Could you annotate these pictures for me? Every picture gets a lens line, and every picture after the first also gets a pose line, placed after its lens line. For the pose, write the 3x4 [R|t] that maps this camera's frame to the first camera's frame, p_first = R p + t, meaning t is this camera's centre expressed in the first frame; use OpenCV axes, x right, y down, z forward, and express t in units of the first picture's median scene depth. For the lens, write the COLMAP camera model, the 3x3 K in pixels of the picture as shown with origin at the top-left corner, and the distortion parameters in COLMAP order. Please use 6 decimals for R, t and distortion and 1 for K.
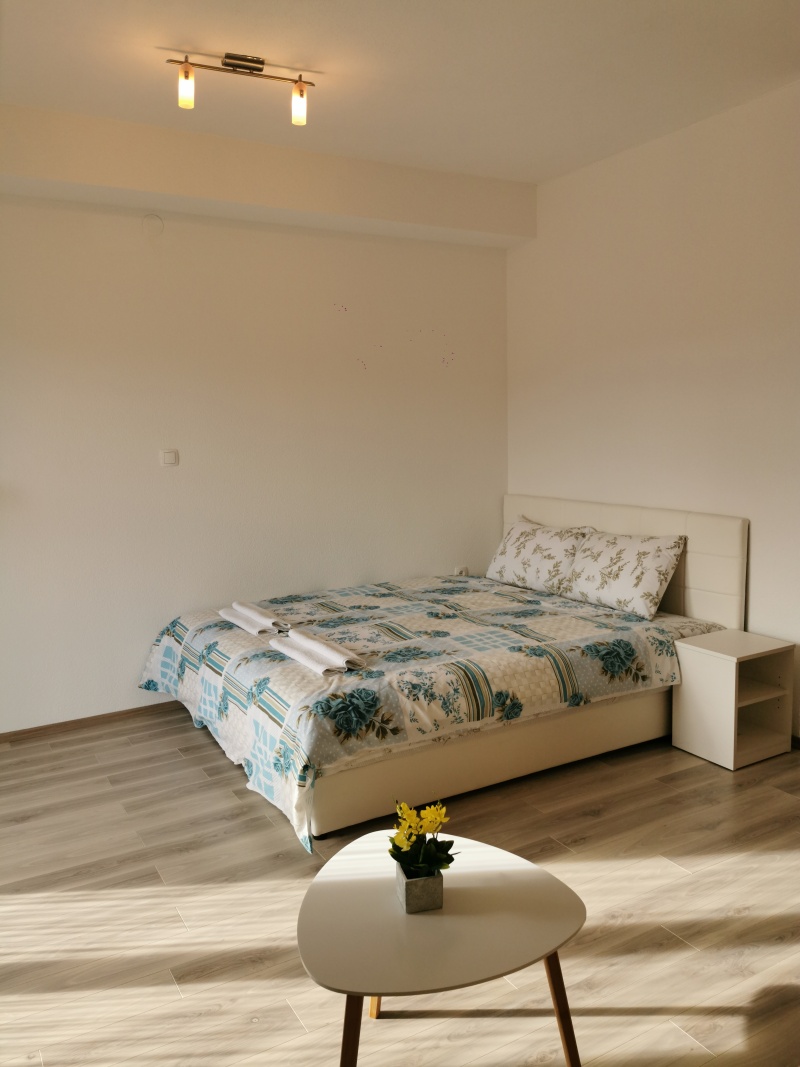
lens RADIAL K [[837.5, 0, 391.1], [0, 837.5, 526.0], [0, 0, 1]] dist [0.021695, -0.031010]
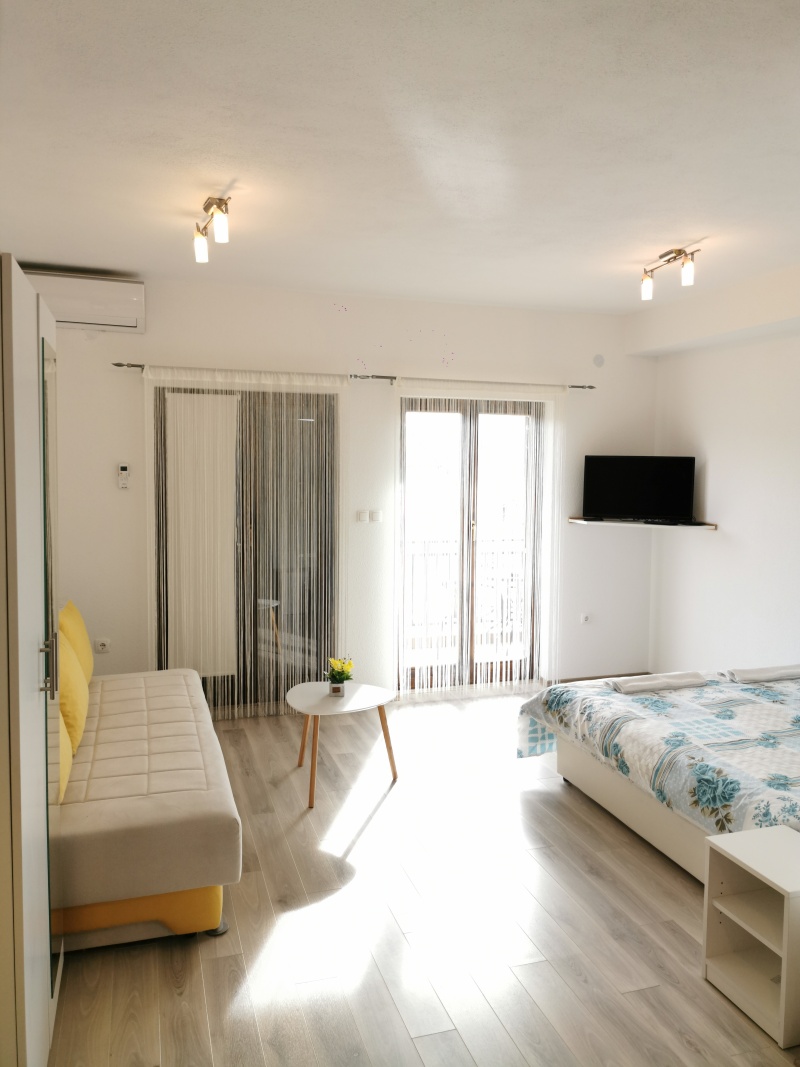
lens RADIAL K [[837.5, 0, 405.9], [0, 837.5, 533.6], [0, 0, 1]] dist [0.021695, -0.031010]
pose [[-0.191844, 0.112521, -0.974954, 1.279489], [-0.143253, 0.979556, 0.141241, -0.214188], [0.970914, 0.166762, -0.171803, 0.838551]]
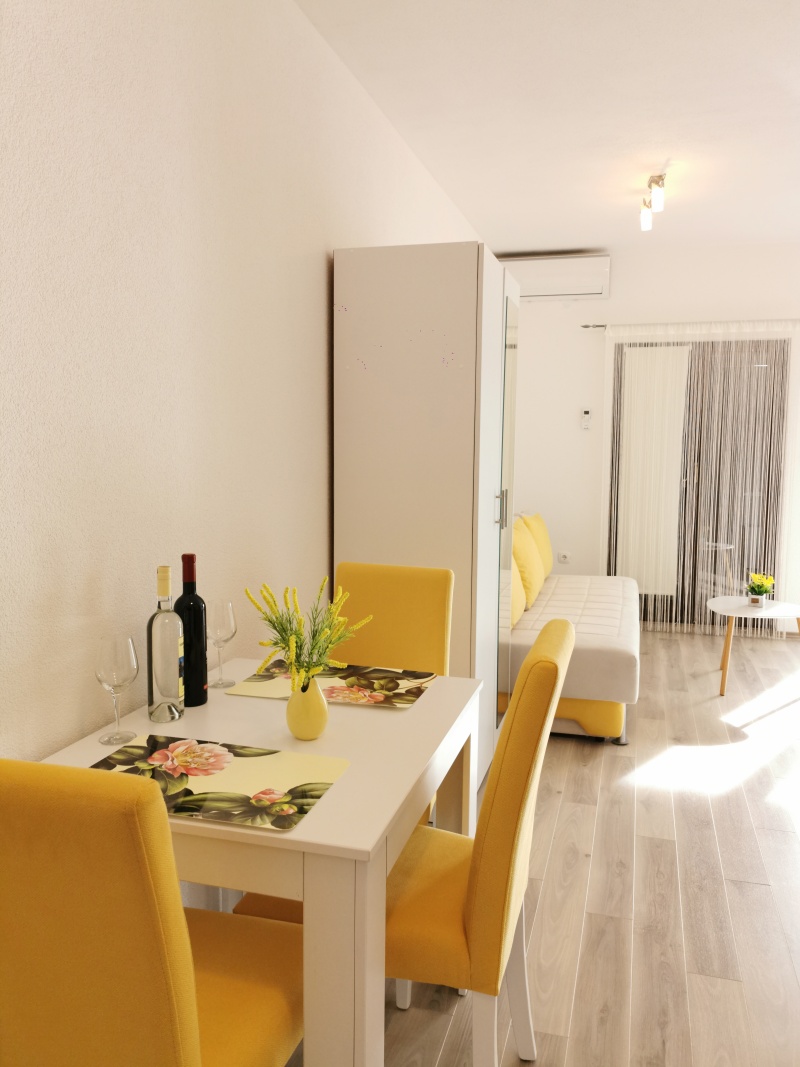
lens RADIAL K [[837.5, 0, 397.4], [0, 837.5, 535.9], [0, 0, 1]] dist [0.021695, -0.031010]
pose [[-0.699128, 0.115688, -0.705575, 1.513160], [-0.076272, 0.969125, 0.234475, -0.178636], [0.710917, 0.217743, -0.668719, 1.066264]]
